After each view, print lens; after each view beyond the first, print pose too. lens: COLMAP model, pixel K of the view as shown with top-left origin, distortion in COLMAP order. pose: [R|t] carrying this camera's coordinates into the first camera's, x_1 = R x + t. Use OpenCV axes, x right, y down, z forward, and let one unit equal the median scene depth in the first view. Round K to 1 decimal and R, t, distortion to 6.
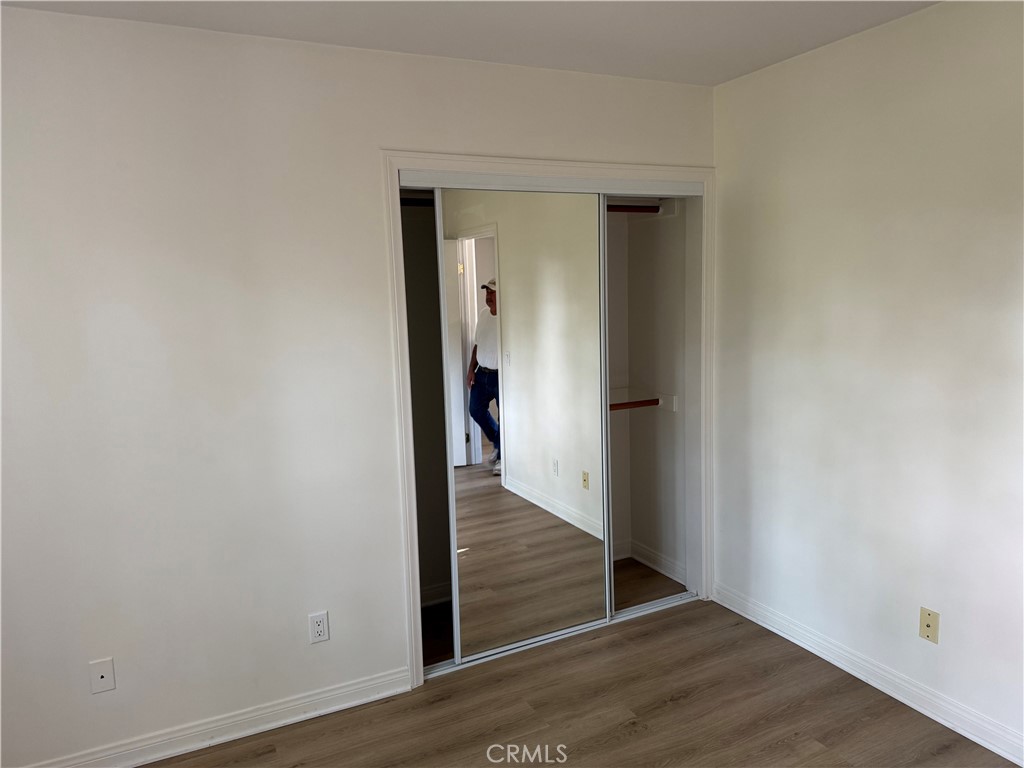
lens RADIAL K [[726.6, 0, 512.0], [0, 726.6, 384.0], [0, 0, 1]] dist [0.037353, -0.033371]
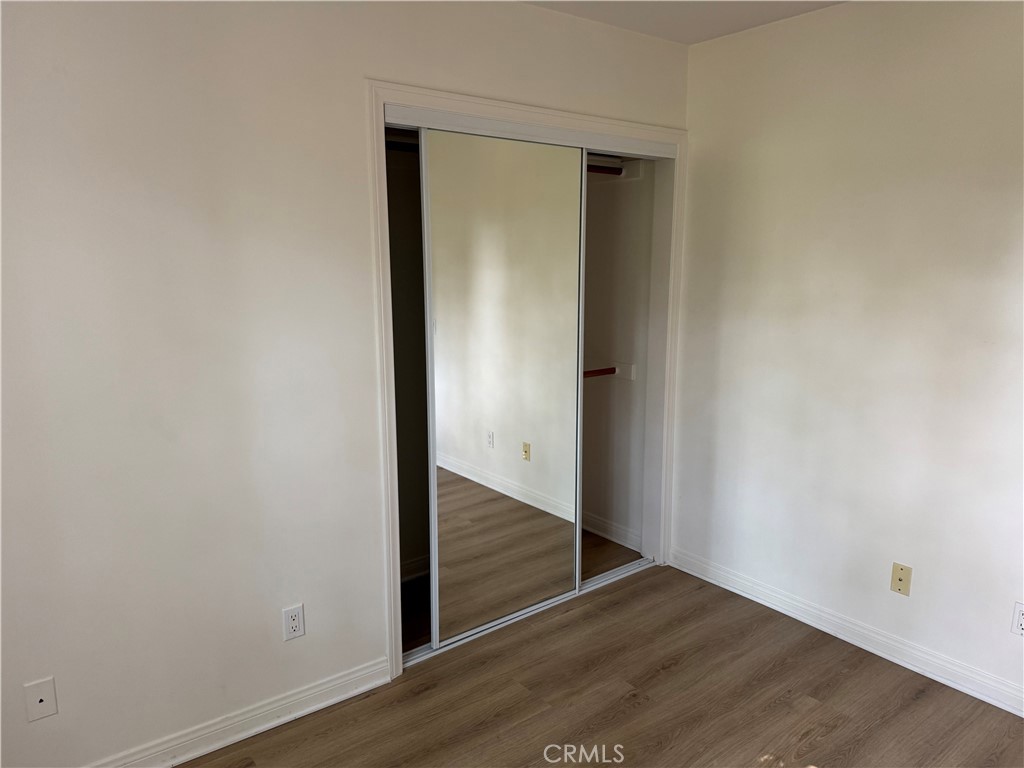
lens RADIAL K [[715.0, 0, 511.8], [0, 715.0, 395.4], [0, 0, 1]] dist [0.056552, -0.063147]
pose [[0.979591, -0.008885, 0.200803, -0.167973], [-0.001537, 0.998662, 0.051686, 0.010493], [-0.200994, -0.050940, 0.978267, 0.095446]]
